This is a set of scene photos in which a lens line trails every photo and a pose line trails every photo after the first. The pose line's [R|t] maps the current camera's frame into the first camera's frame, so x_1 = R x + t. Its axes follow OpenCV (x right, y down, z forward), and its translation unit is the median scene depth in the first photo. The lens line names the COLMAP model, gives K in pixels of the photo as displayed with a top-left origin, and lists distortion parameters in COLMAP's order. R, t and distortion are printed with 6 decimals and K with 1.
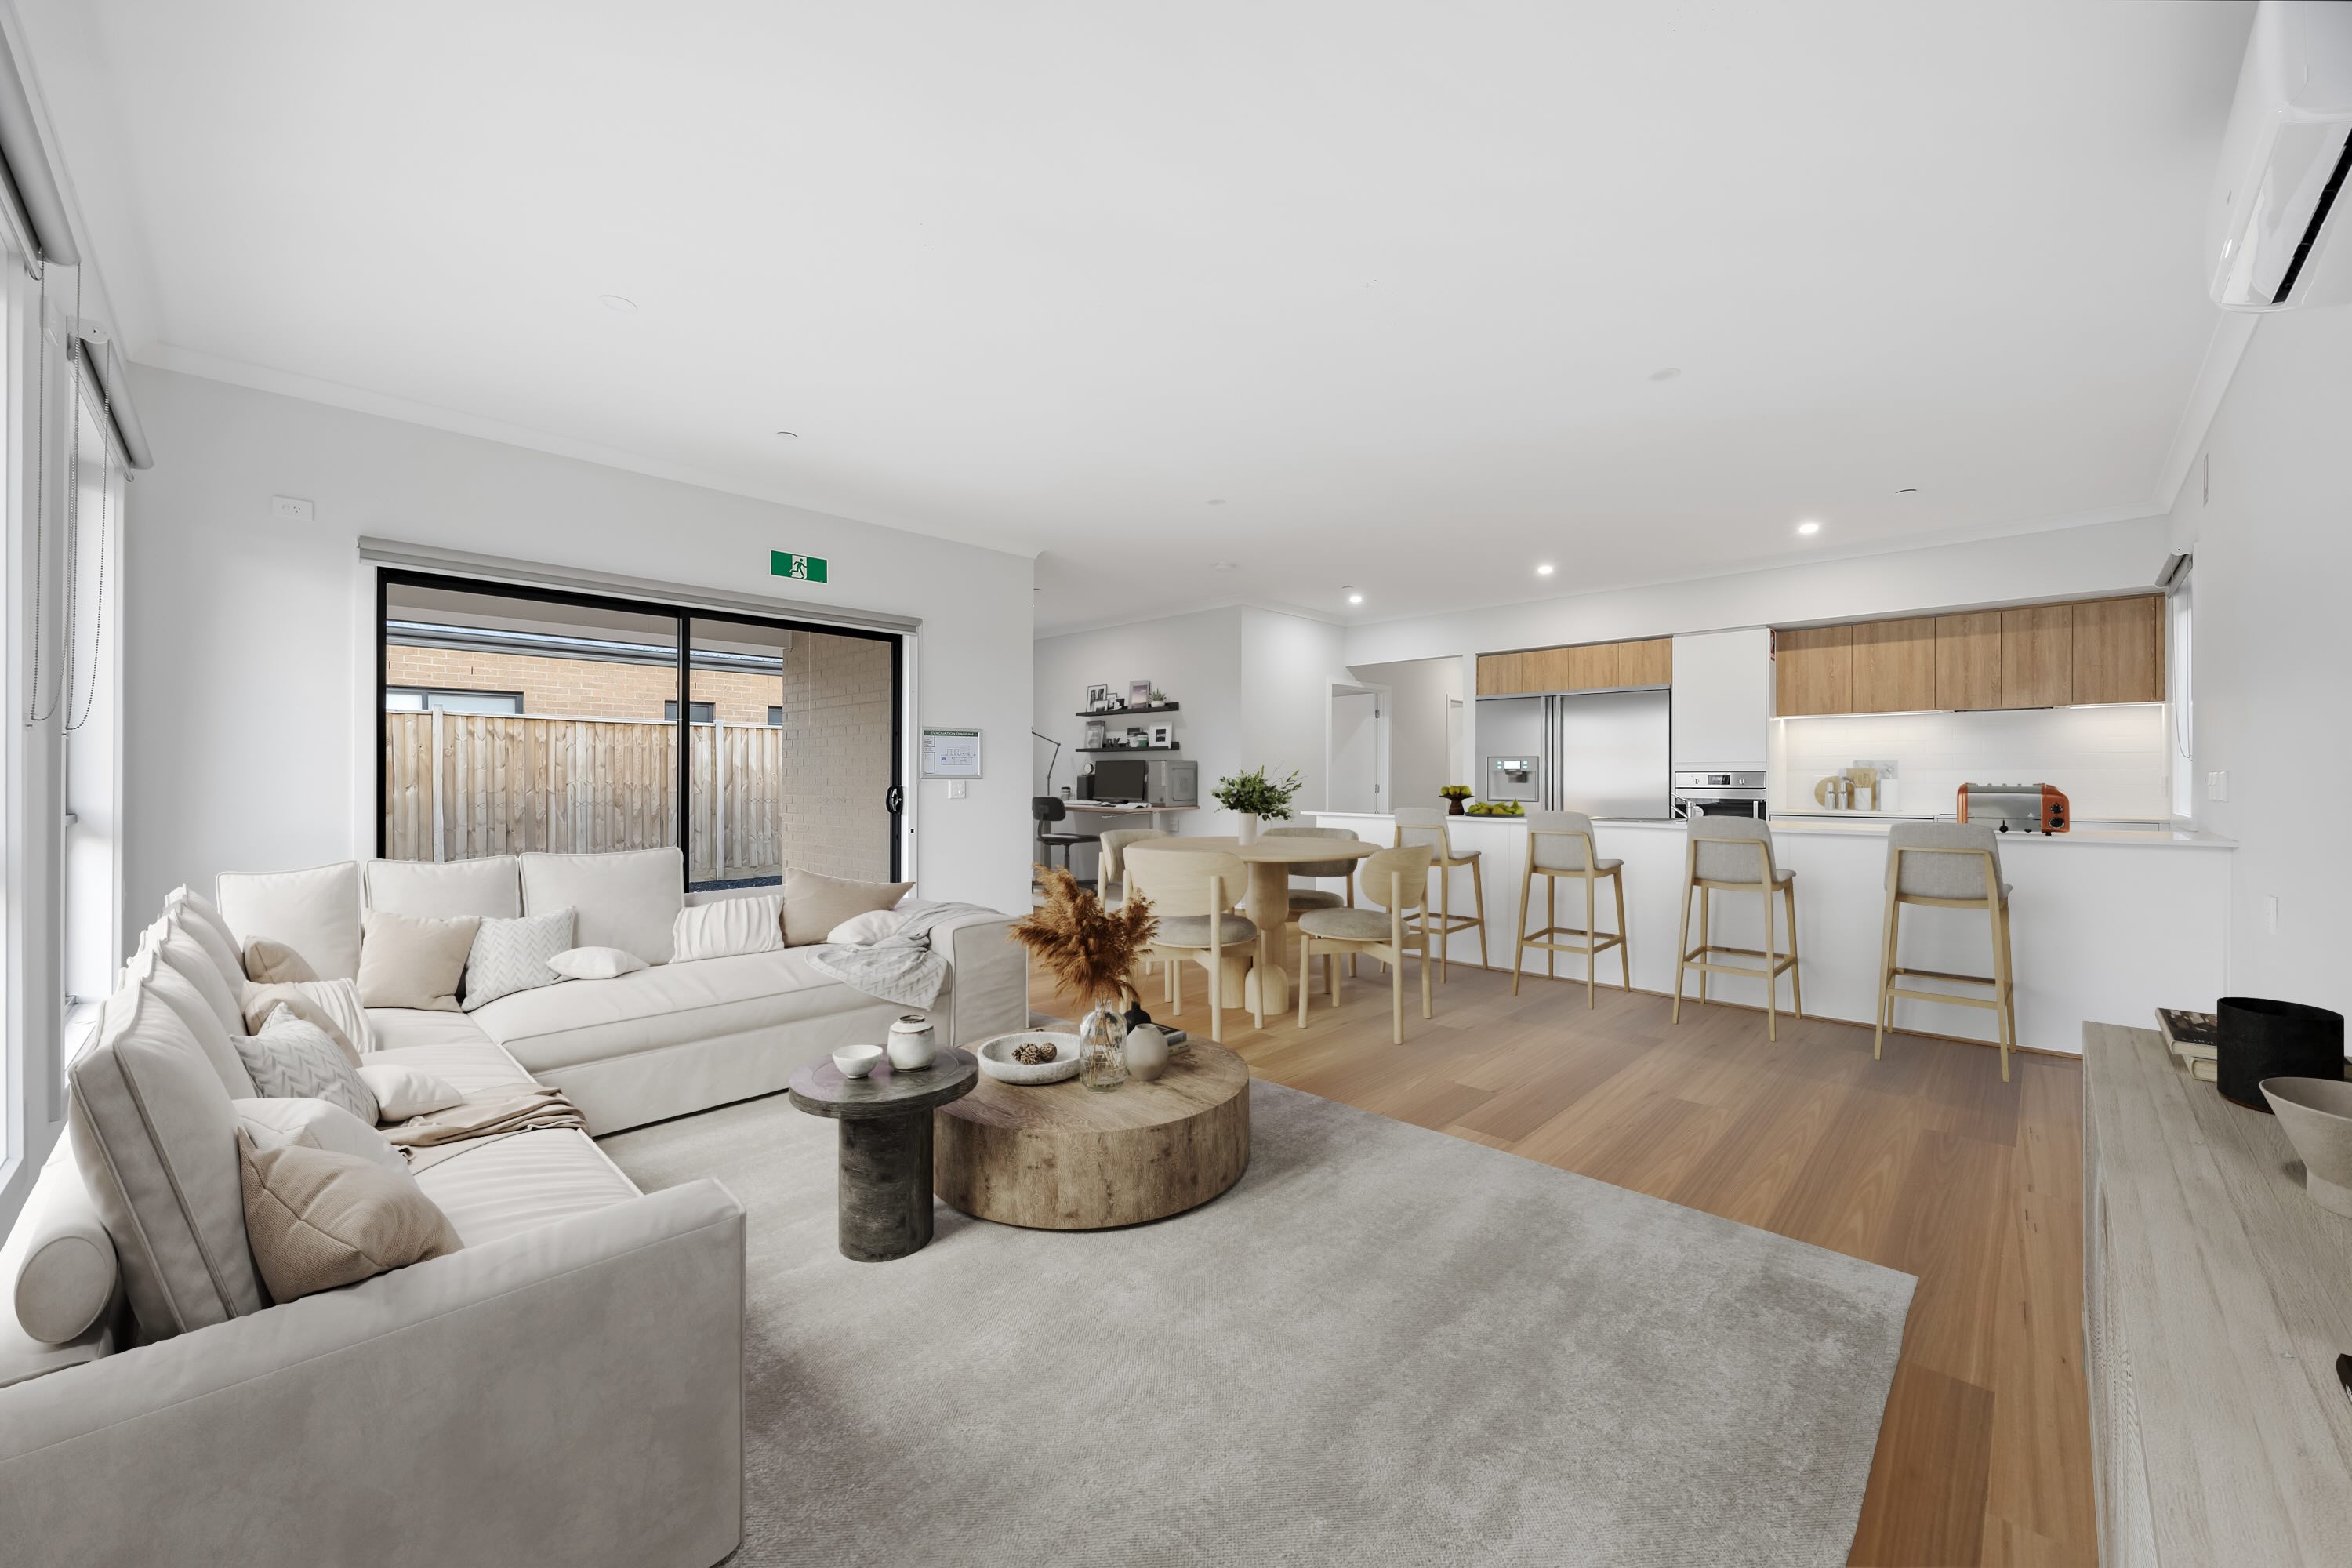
lens RADIAL K [[900.3, 0, 1166.2], [0, 900.3, 773.4], [0, 0, 1]] dist [-0.003181, -0.000227]
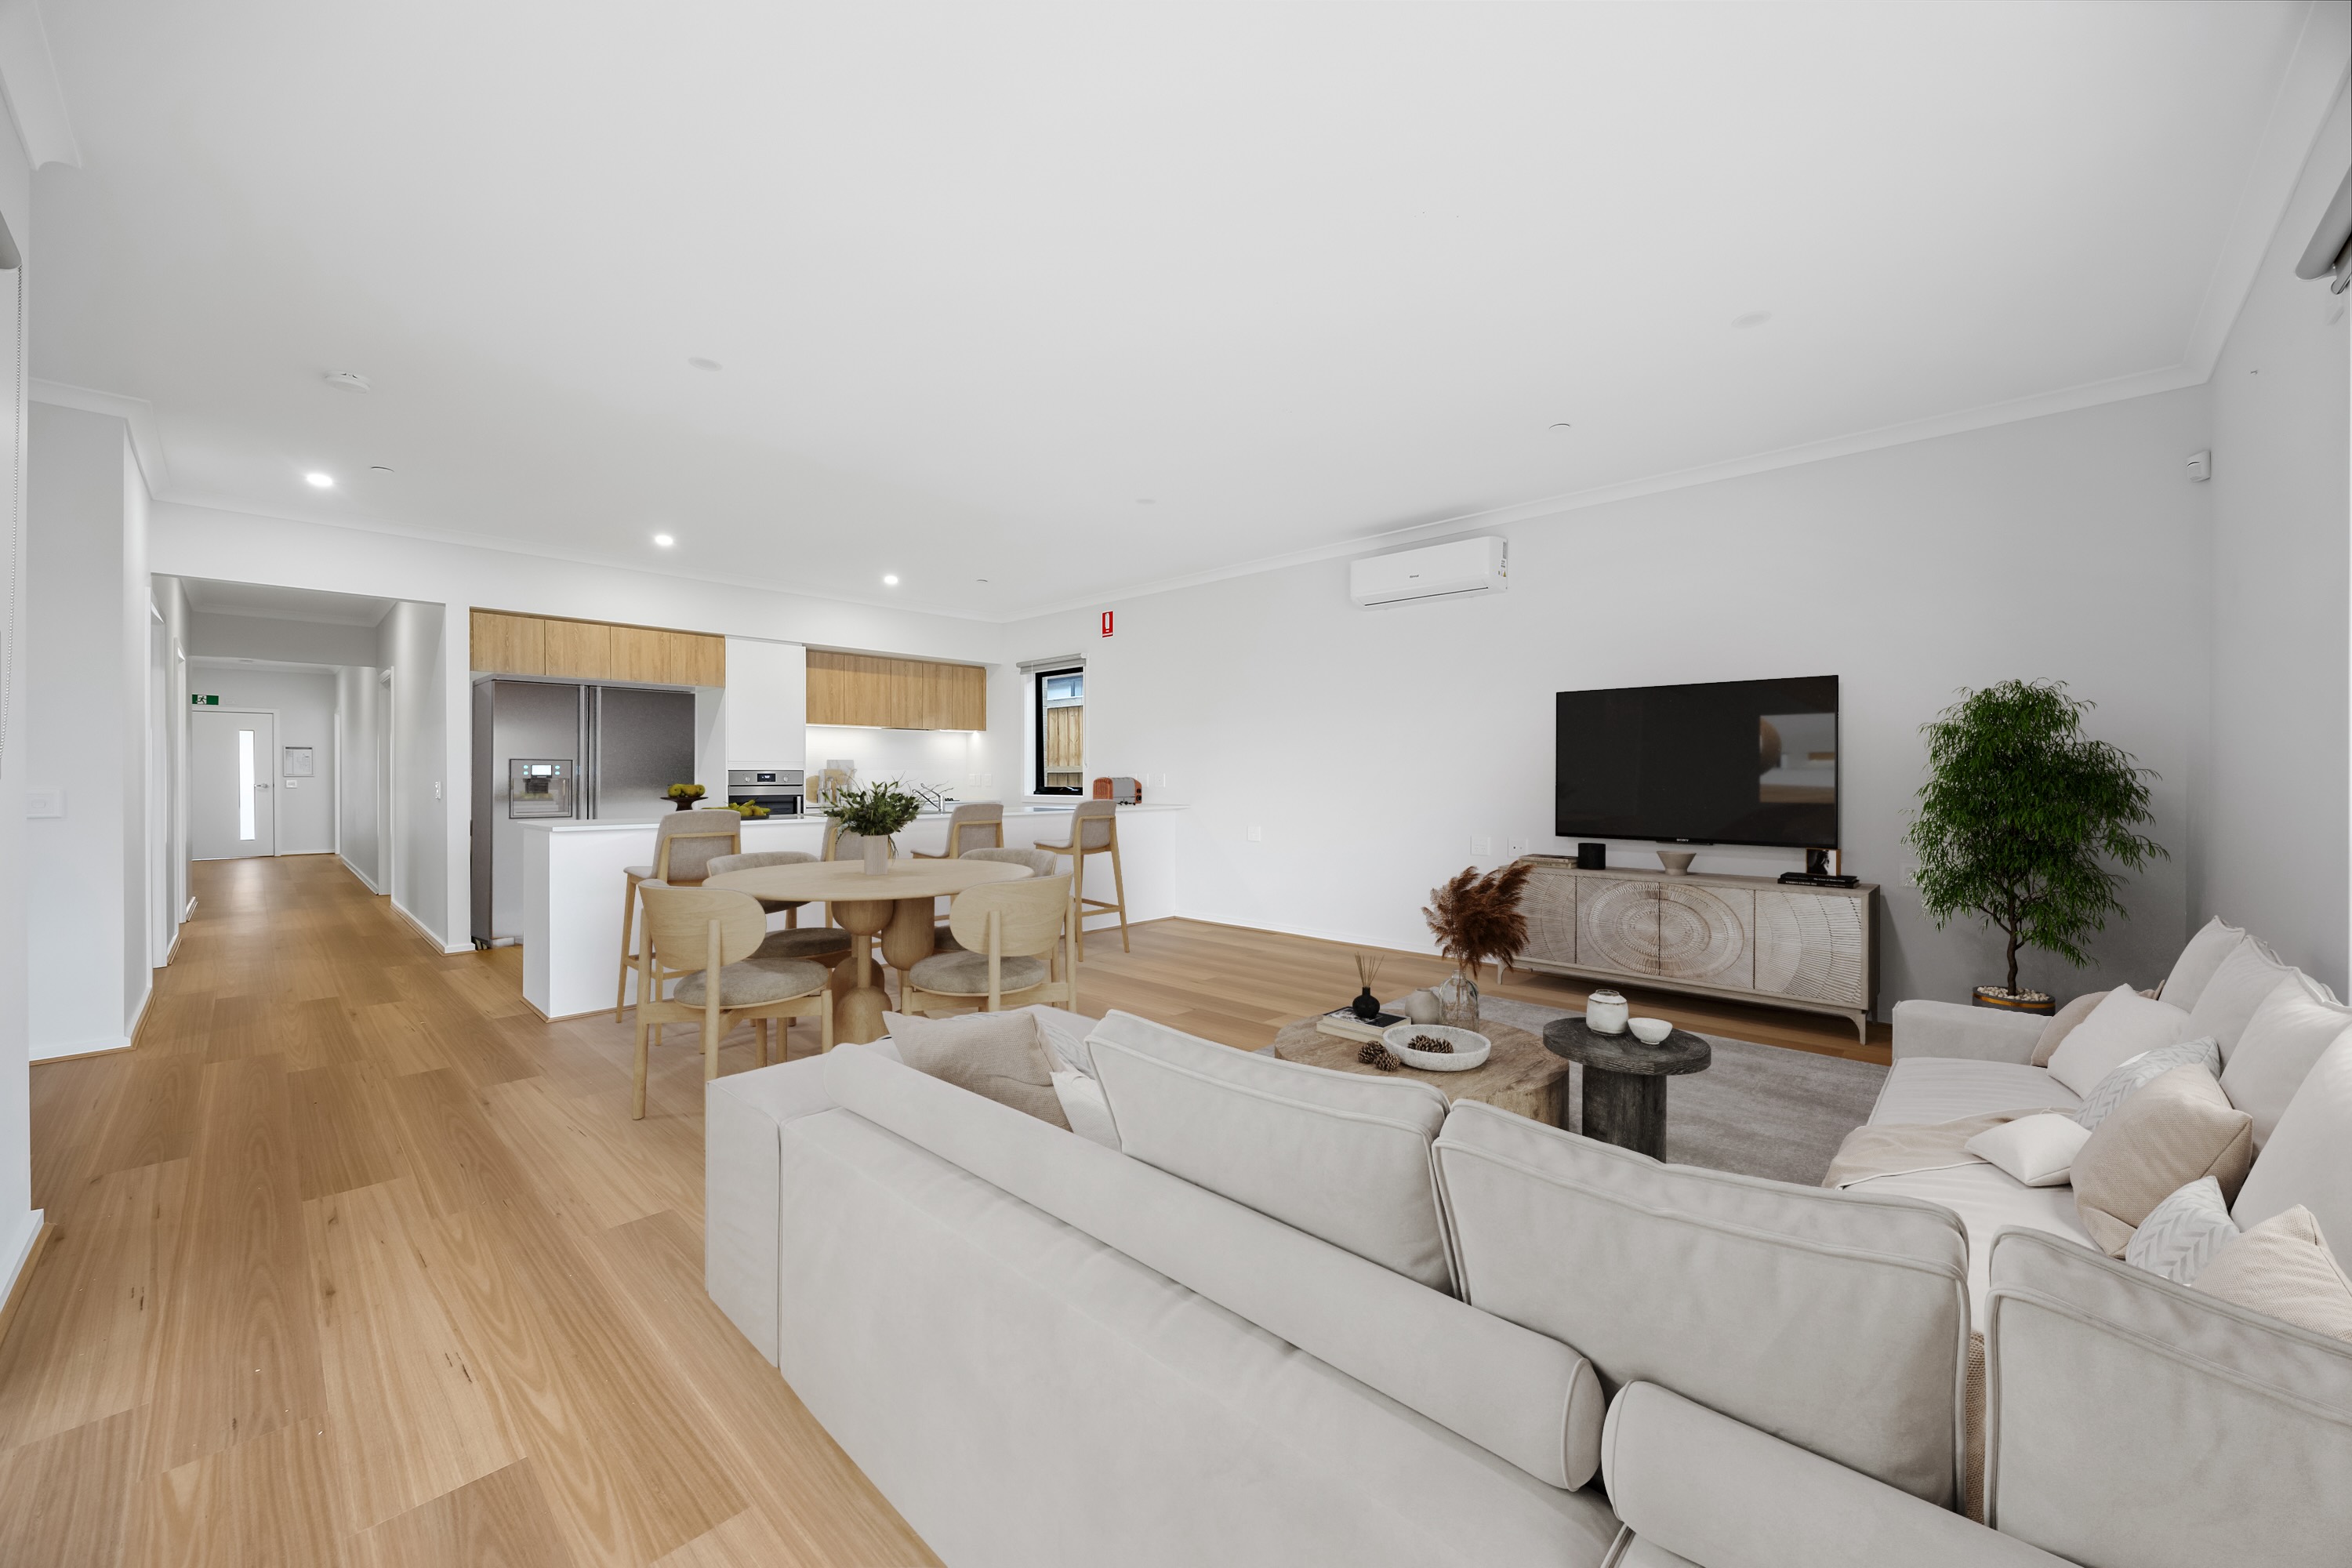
lens RADIAL K [[900.3, 0, 1171.8], [0, 900.3, 783.3], [0, 0, 1]] dist [-0.003181, -0.000227]
pose [[-0.022739, -0.009380, 0.999697, -0.543751], [-0.001580, 0.999955, 0.009347, 0.002746], [-0.999740, -0.001367, -0.022752, 0.607517]]
